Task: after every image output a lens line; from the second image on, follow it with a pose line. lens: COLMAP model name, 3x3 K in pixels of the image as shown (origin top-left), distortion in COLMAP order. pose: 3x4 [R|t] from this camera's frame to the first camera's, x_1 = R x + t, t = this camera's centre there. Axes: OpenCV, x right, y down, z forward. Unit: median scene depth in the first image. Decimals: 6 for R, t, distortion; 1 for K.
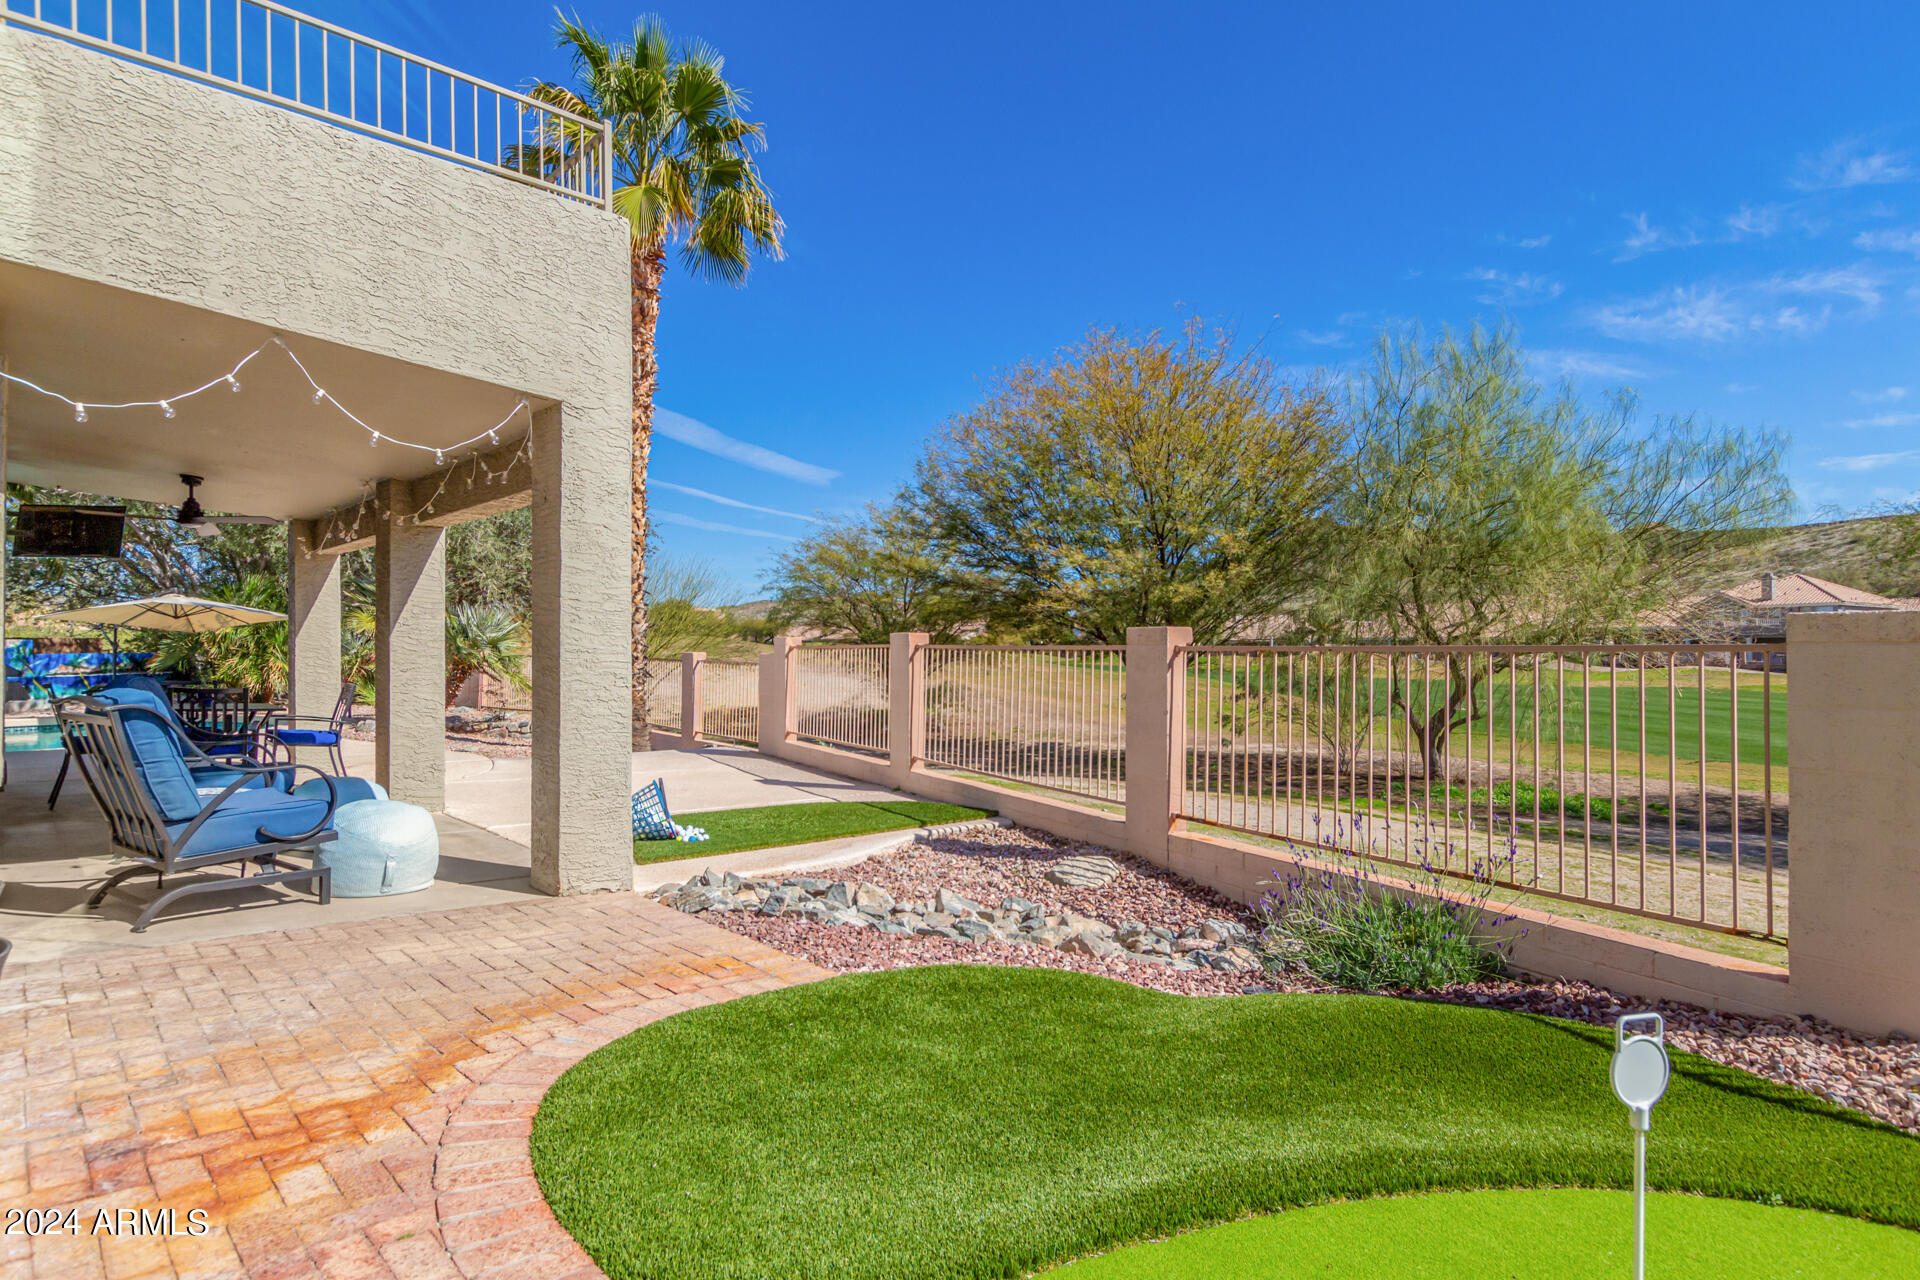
lens RADIAL K [[1032.9, 0, 956.5], [0, 1032.9, 670.4], [0, 0, 1]] dist [0.001706, -0.001380]
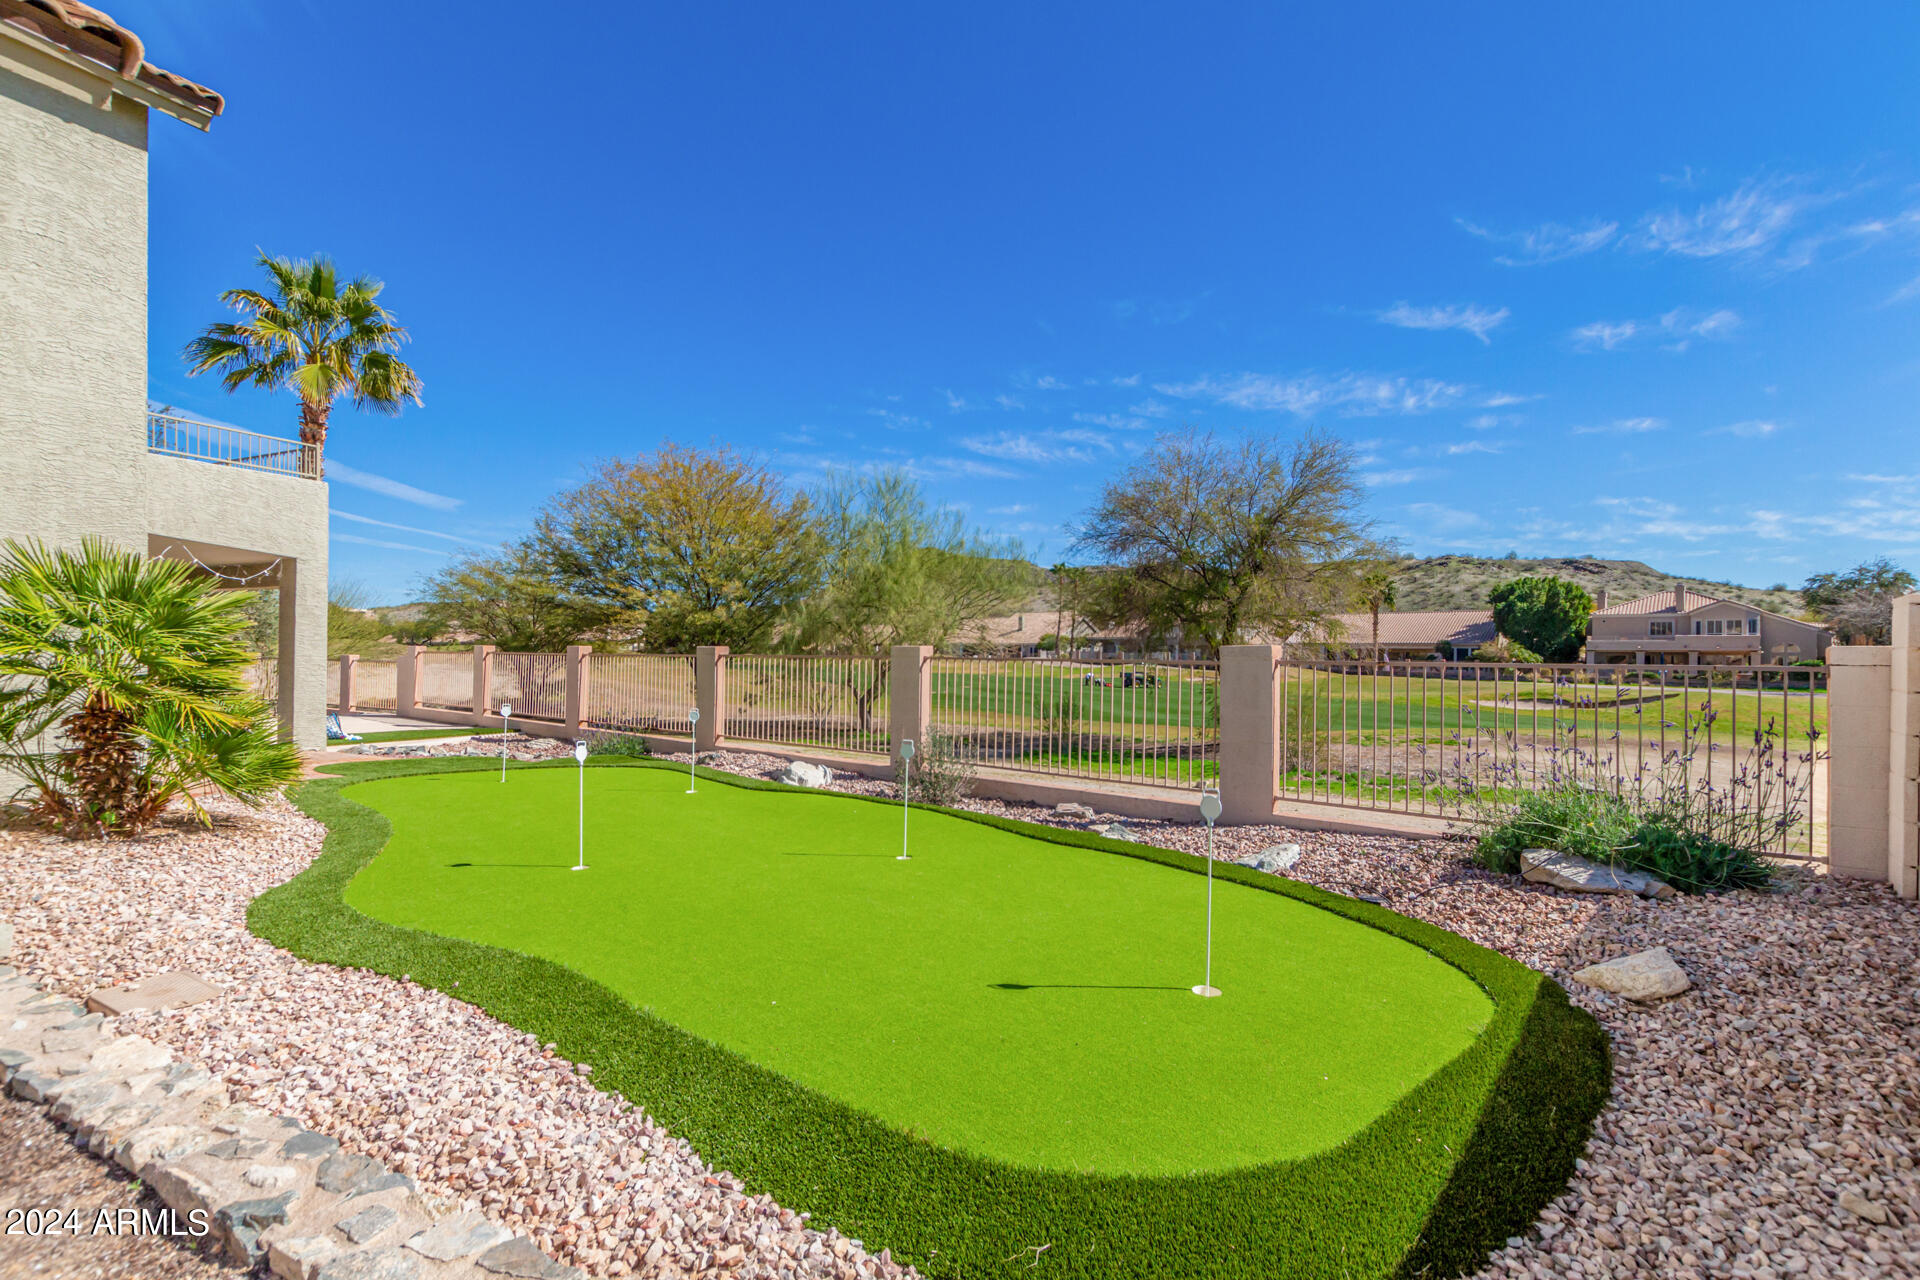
lens RADIAL K [[874.7, 0, 969.0], [0, 874.7, 645.5], [0, 0, 1]] dist [0.001360, -0.000367]
pose [[0.930901, 0.006807, 0.365208, 0.131152], [0.002965, 0.999653, -0.026190, 0.005854], [-0.365259, 0.025463, 0.930558, -0.564160]]
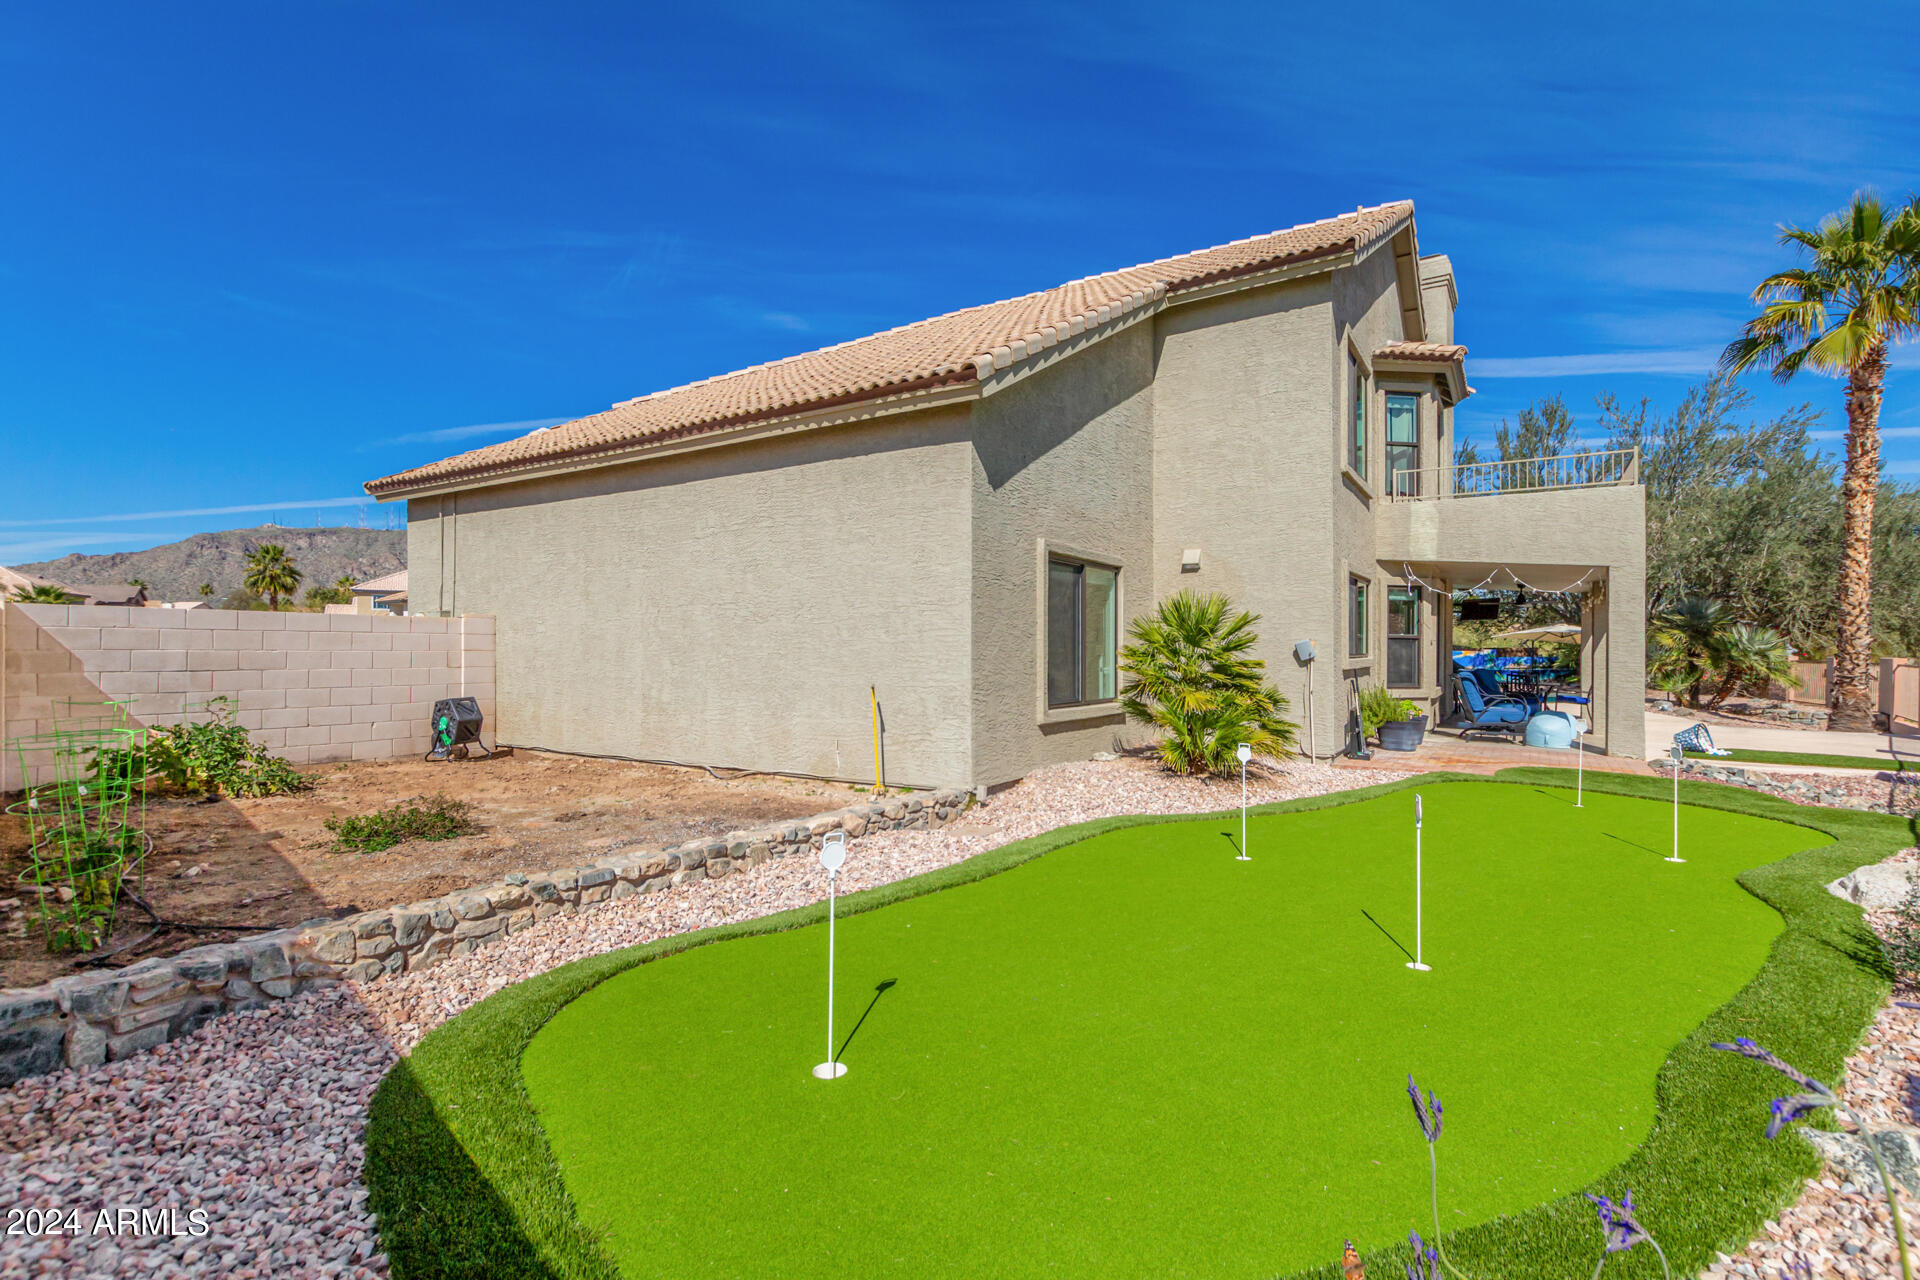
lens RADIAL K [[874.7, 0, 969.0], [0, 874.7, 645.5], [0, 0, 1]] dist [0.001360, -0.000367]
pose [[0.266525, -0.008002, -0.963795, 0.458926], [-0.017294, 0.999765, -0.013083, -0.001431], [0.963673, 0.020155, 0.266324, -0.397490]]
